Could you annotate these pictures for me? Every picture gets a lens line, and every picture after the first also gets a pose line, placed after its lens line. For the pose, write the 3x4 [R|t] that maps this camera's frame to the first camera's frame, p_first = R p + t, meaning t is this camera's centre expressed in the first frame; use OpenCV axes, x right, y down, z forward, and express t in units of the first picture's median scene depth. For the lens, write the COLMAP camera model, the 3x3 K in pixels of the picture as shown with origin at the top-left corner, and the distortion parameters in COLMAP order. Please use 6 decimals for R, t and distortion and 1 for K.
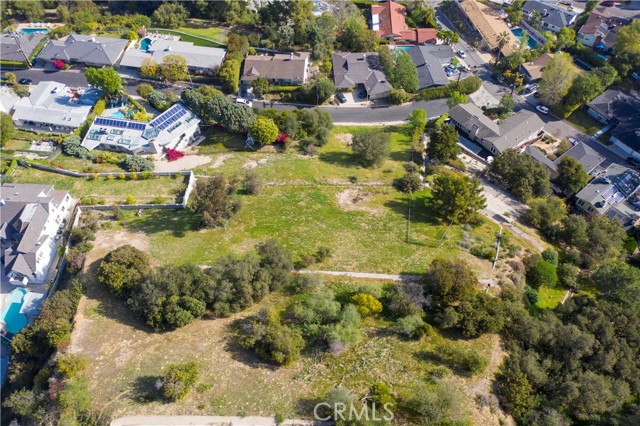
lens RADIAL K [[504.5, 0, 319.4], [0, 504.5, 210.7], [0, 0, 1]] dist [-0.018211, 0.002931]
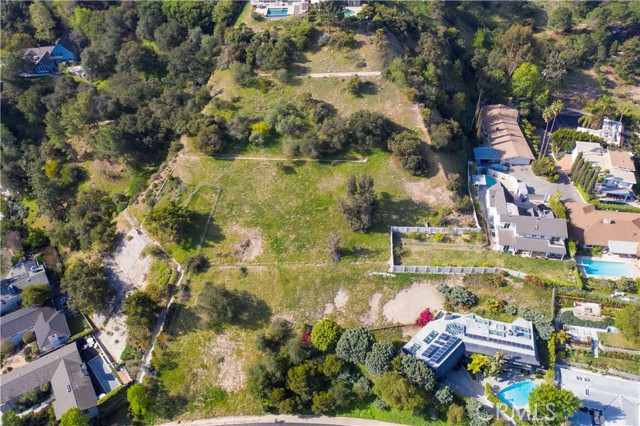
lens RADIAL K [[504.5, 0, 319.4], [0, 504.5, 210.7], [0, 0, 1]] dist [-0.018211, 0.002931]
pose [[-0.996024, -0.007102, 0.088799, -0.204783], [0.089040, -0.110159, 0.989918, -1.192136], [0.002752, 0.993889, 0.110354, 0.817117]]
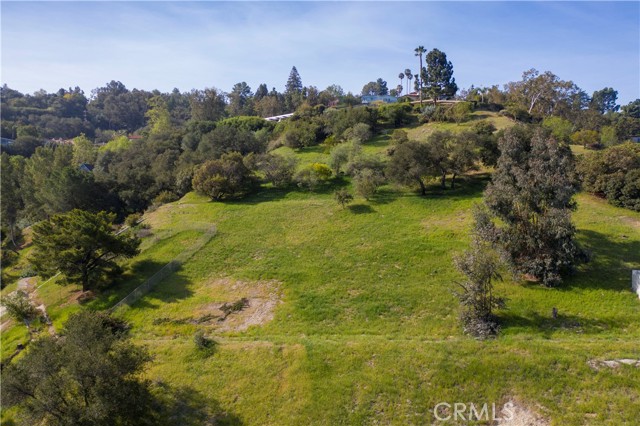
lens RADIAL K [[504.5, 0, 319.4], [0, 504.5, 210.7], [0, 0, 1]] dist [-0.018211, 0.002931]
pose [[-0.970590, 0.016136, 0.240197, -0.114053], [0.209373, 0.549028, 0.809155, -0.435422], [-0.118818, 0.835648, -0.536260, 1.199398]]
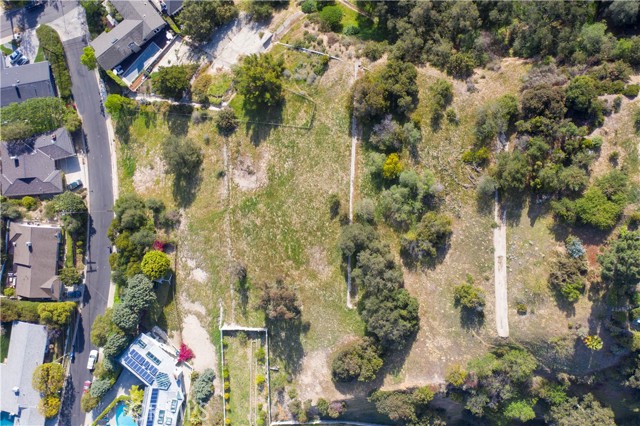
lens RADIAL K [[504.5, 0, 319.4], [0, 504.5, 210.7], [0, 0, 1]] dist [-0.018211, 0.002931]
pose [[-0.019857, -0.999782, 0.006450, -0.021082], [0.825985, -0.012770, 0.563548, -0.522787], [-0.563343, 0.016518, 0.826058, 0.028314]]
